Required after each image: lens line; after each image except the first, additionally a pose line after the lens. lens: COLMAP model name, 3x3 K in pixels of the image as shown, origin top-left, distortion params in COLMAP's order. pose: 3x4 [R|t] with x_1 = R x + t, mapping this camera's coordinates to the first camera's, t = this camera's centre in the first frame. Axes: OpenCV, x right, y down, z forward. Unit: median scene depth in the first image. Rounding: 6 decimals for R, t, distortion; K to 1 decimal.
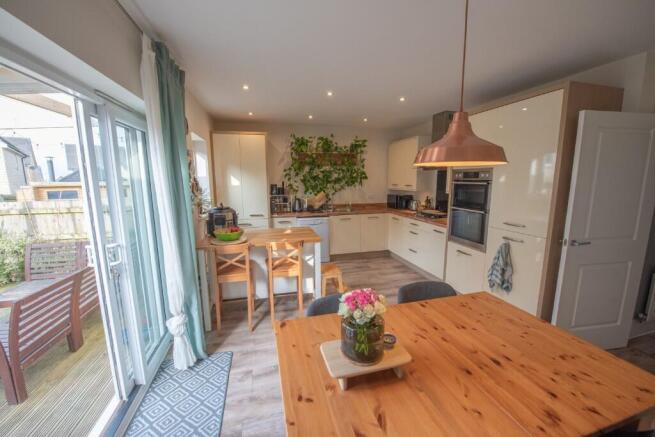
lens RADIAL K [[260.3, 0, 326.3], [0, 260.3, 217.5], [0, 0, 1]] dist [-0.017536, -0.000295]
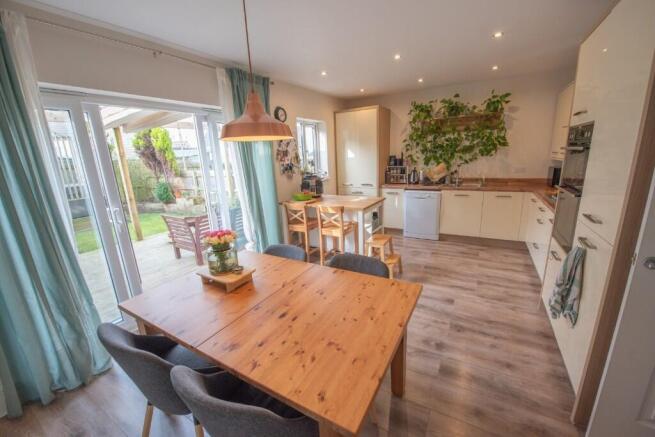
lens RADIAL K [[260.3, 0, 326.3], [0, 260.3, 217.5], [0, 0, 1]] dist [-0.017536, -0.000295]
pose [[0.708200, 0.139901, -0.692012, 0.354432], [-0.064715, 0.988907, 0.133694, -0.006495], [0.703040, -0.049899, 0.709398, 0.080720]]
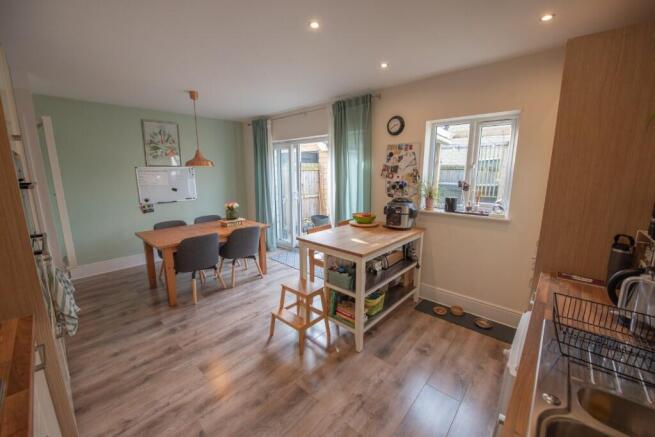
lens RADIAL K [[260.3, 0, 326.3], [0, 260.3, 217.5], [0, 0, 1]] dist [-0.017536, -0.000295]
pose [[-0.831820, 0.110351, -0.543965, 0.224215], [-0.079522, 0.946233, 0.313560, -0.160247], [0.549319, 0.304083, -0.778320, 1.003194]]
